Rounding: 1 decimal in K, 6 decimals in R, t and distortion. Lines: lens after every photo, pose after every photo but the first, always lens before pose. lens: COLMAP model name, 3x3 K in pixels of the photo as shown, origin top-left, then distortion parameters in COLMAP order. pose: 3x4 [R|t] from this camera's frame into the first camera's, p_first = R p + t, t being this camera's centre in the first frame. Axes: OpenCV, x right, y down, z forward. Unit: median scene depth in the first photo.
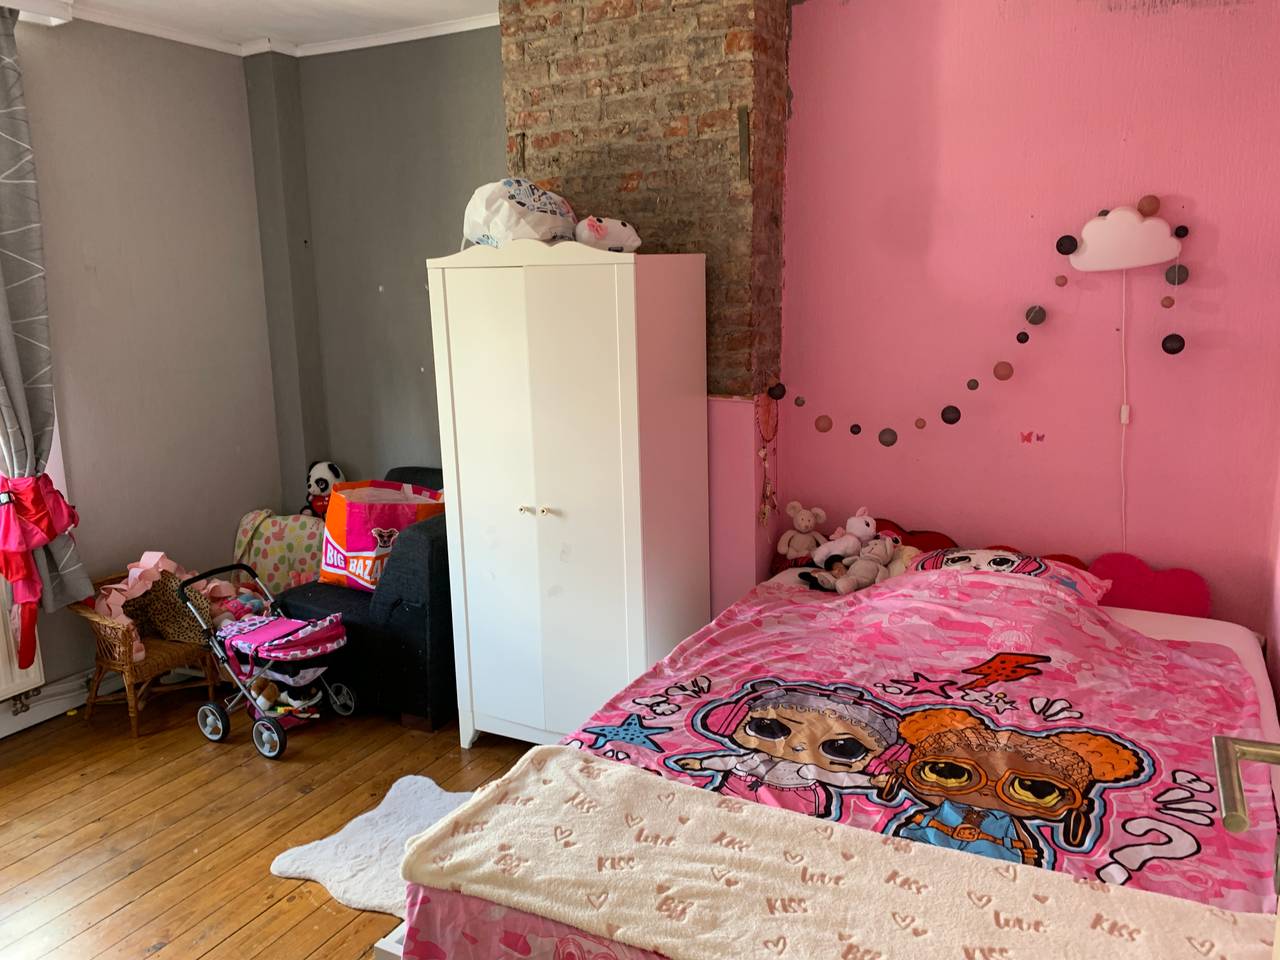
lens RADIAL K [[981.5, 0, 650.3], [0, 981.5, 481.5], [0, 0, 1]] dist [0.030662, -0.025815]
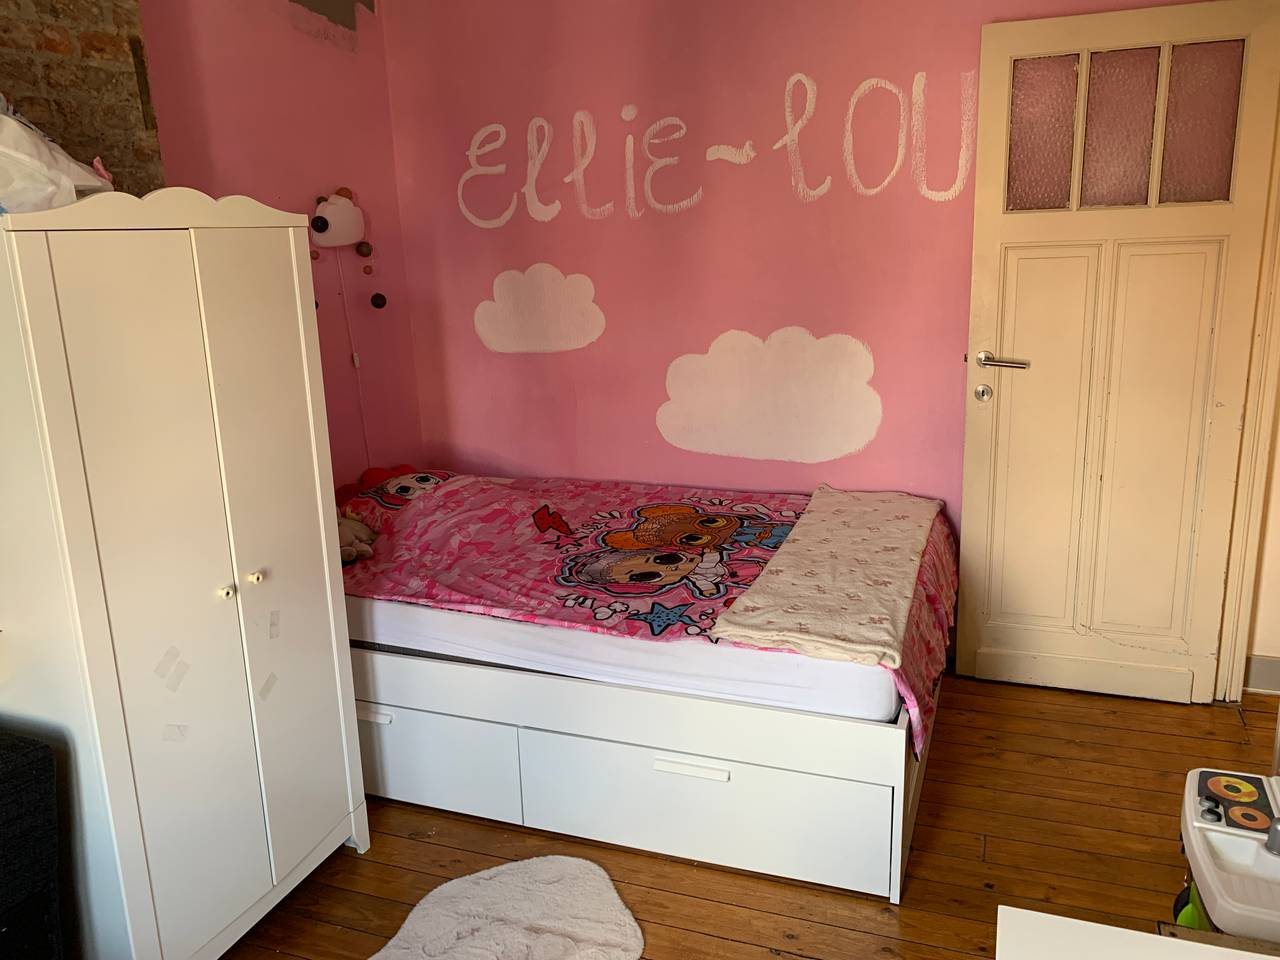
lens RADIAL K [[981.5, 0, 648.8], [0, 981.5, 475.9], [0, 0, 1]] dist [0.030662, -0.025815]
pose [[-0.127787, -0.212590, 0.968750, -0.891087], [0.247173, 0.939112, 0.238691, -0.149960], [-0.960508, 0.269950, -0.067460, 0.828561]]
